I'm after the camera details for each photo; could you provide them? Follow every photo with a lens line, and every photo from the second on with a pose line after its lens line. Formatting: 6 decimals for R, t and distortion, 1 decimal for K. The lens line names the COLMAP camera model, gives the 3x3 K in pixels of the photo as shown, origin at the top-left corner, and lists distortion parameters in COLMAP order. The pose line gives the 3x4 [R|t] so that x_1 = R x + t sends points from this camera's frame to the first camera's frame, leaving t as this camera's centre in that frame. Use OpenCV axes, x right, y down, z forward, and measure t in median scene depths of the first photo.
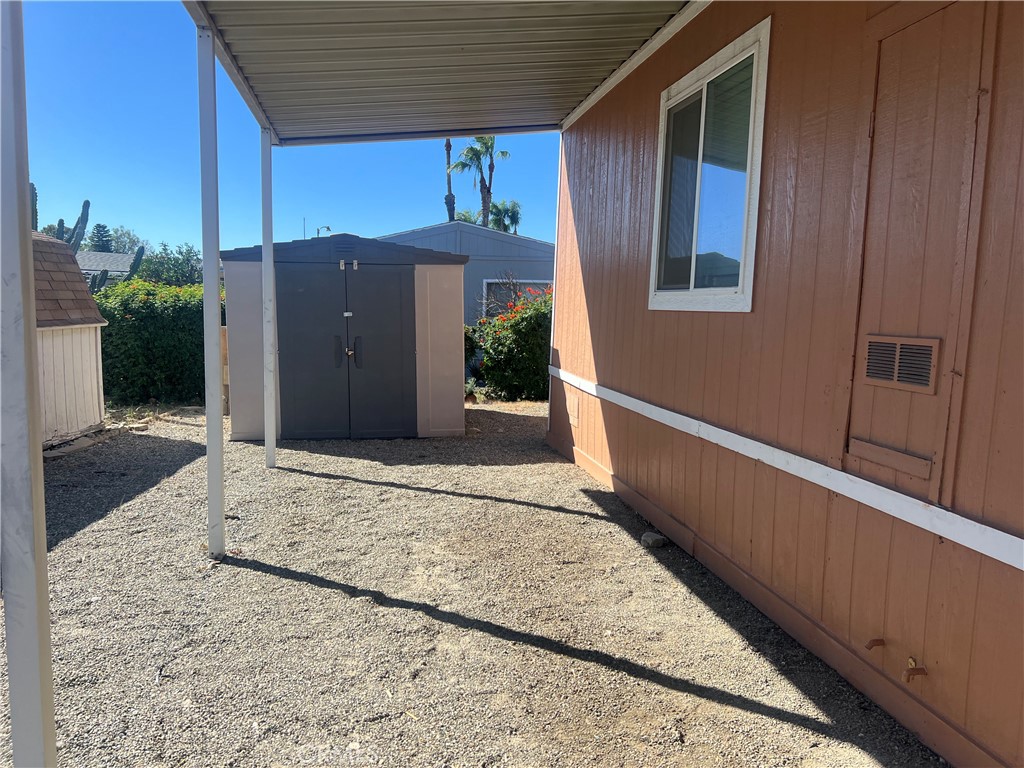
lens RADIAL K [[767.4, 0, 504.8], [0, 767.4, 387.9], [0, 0, 1]] dist [0.055462, -0.061412]
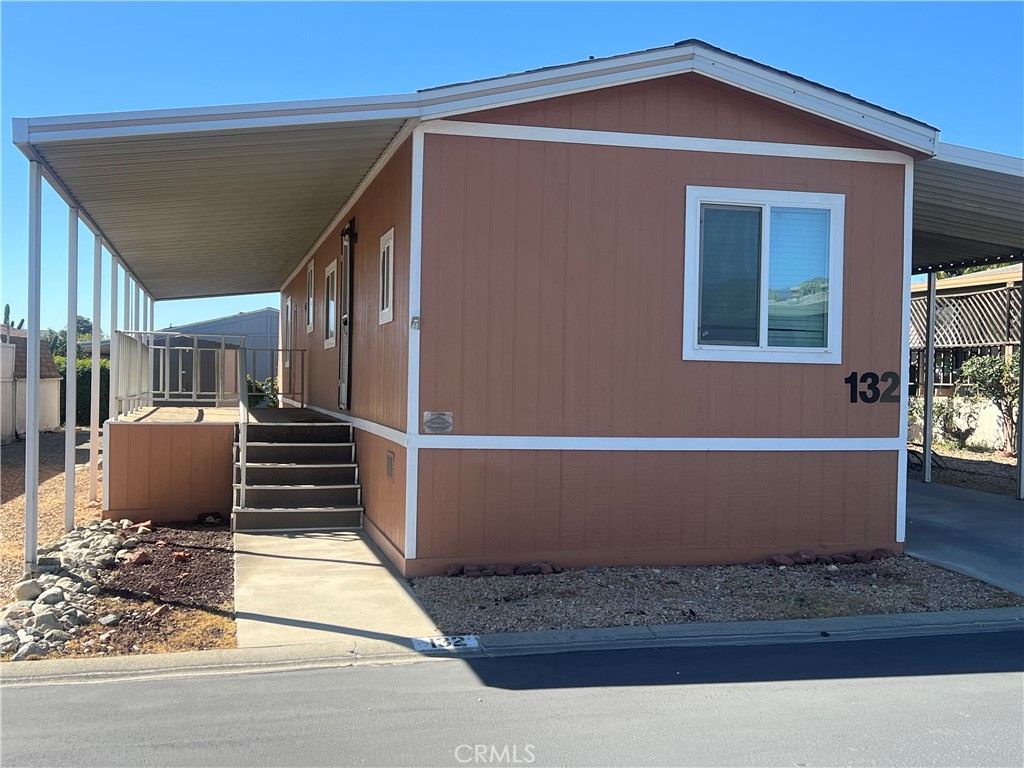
lens RADIAL K [[1152.5, 0, 491.1], [0, 1152.5, 382.1], [0, 0, 1]] dist [0.110346, -0.317260]
pose [[0.997773, -0.011528, 0.065703, 0.414773], [0.018649, 0.993887, -0.108818, 0.287986], [-0.064047, 0.109801, 0.991888, -2.156605]]
